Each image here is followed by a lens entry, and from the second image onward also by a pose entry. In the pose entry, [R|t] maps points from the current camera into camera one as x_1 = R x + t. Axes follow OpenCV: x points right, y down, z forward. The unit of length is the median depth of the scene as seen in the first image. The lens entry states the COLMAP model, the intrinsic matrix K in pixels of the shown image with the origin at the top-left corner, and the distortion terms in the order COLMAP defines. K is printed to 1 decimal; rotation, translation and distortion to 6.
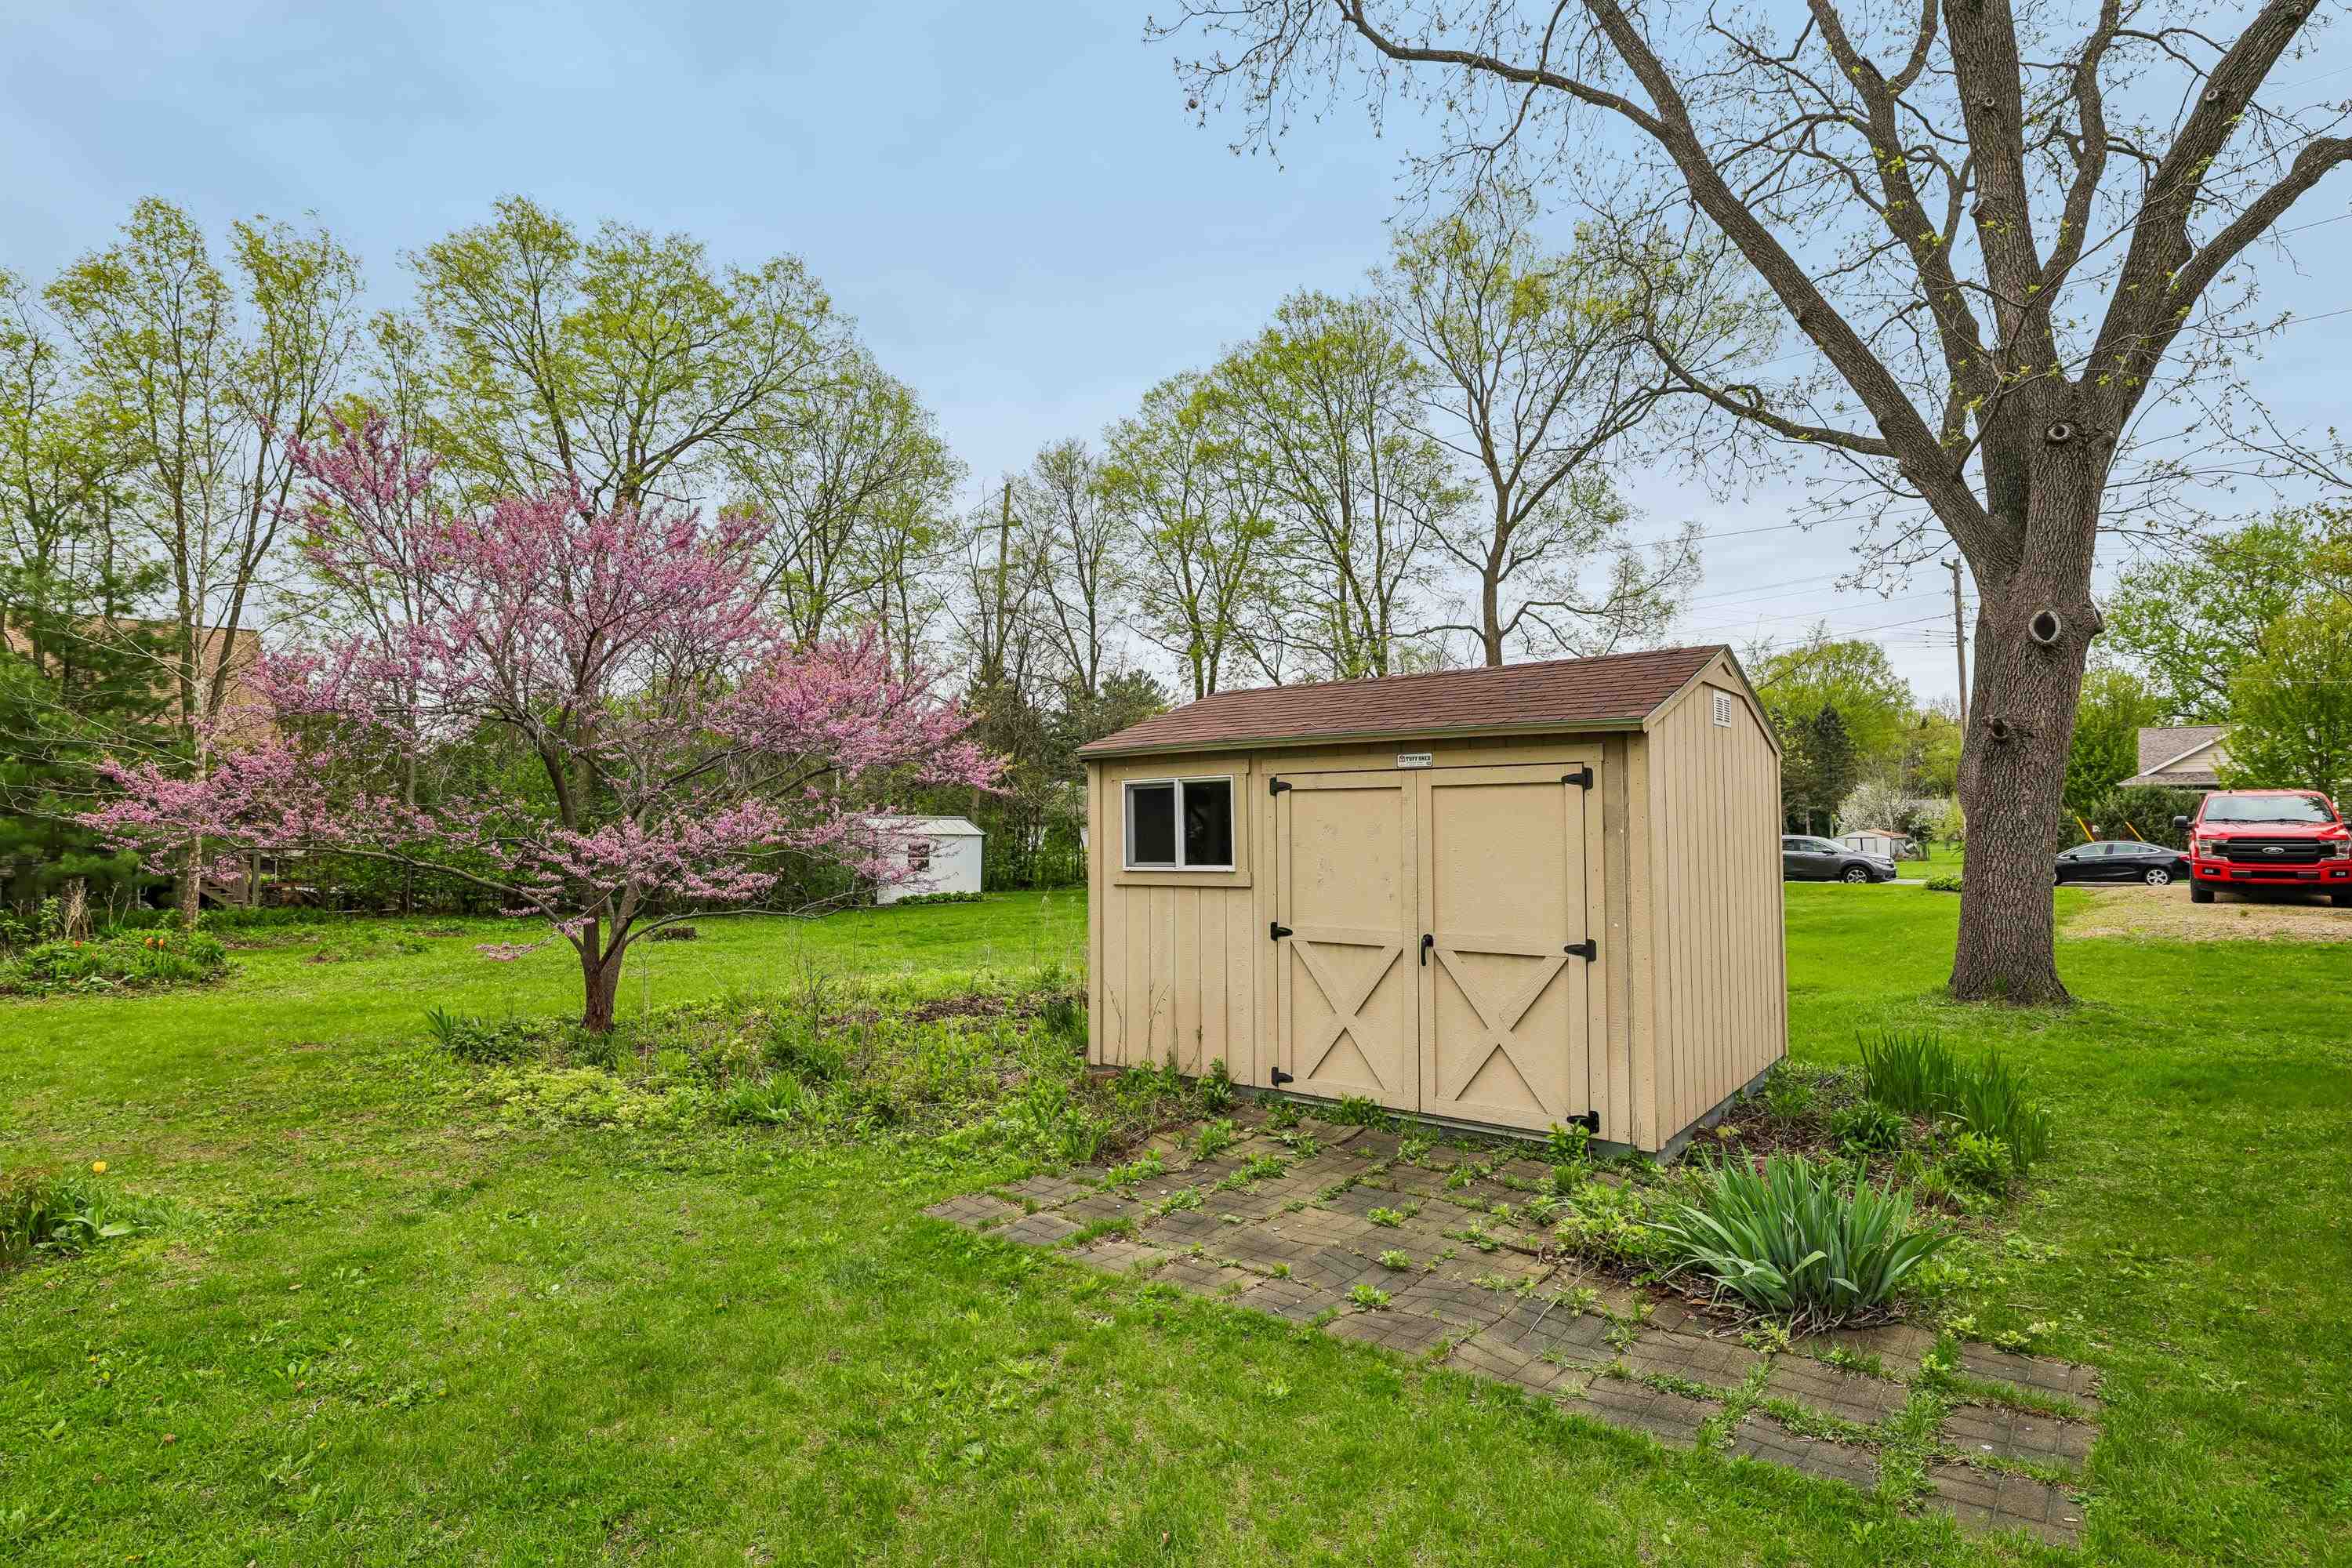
lens RADIAL K [[1222.7, 0, 1181.0], [0, 1222.7, 782.4], [0, 0, 1]] dist [0.000511, 0.000112]
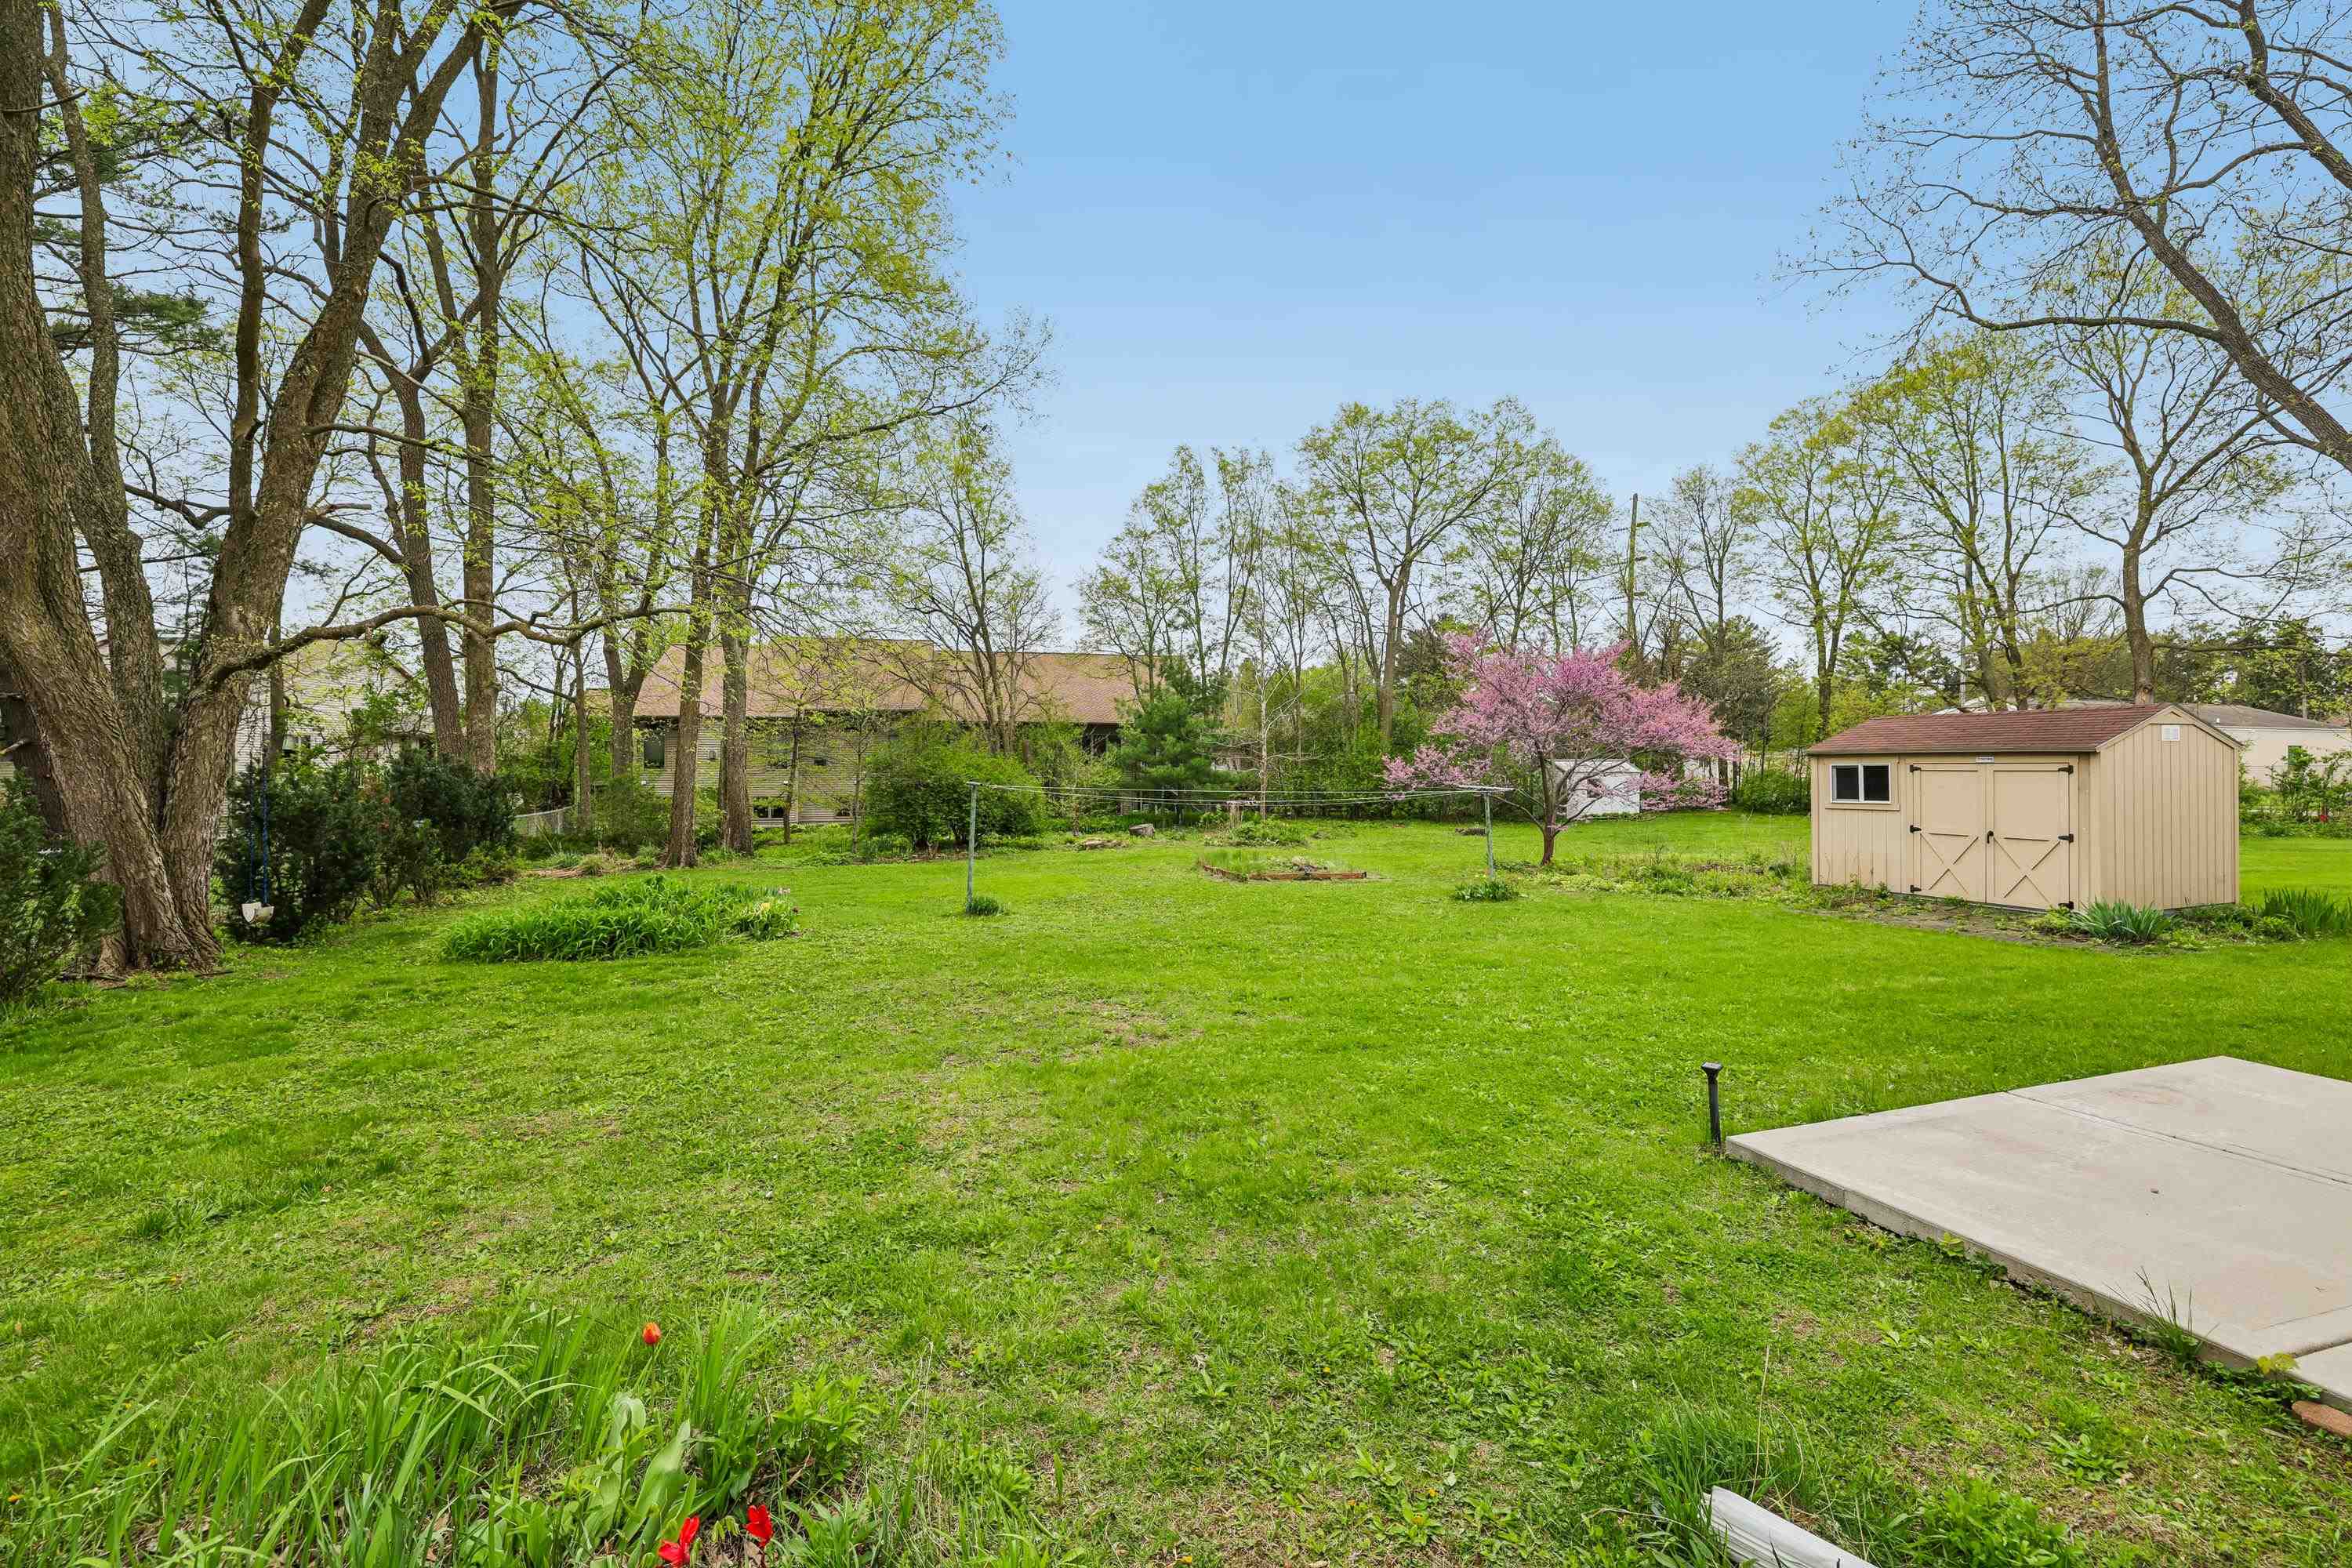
lens RADIAL K [[997.1, 0, 1153.3], [0, 997.1, 774.0], [0, 0, 1]] dist [-0.004321, 0.001436]
pose [[0.847261, 0.001904, -0.531173, -0.029901], [0.025595, 0.998686, 0.044406, -0.022392], [0.530559, -0.051219, 0.846099, -0.290757]]
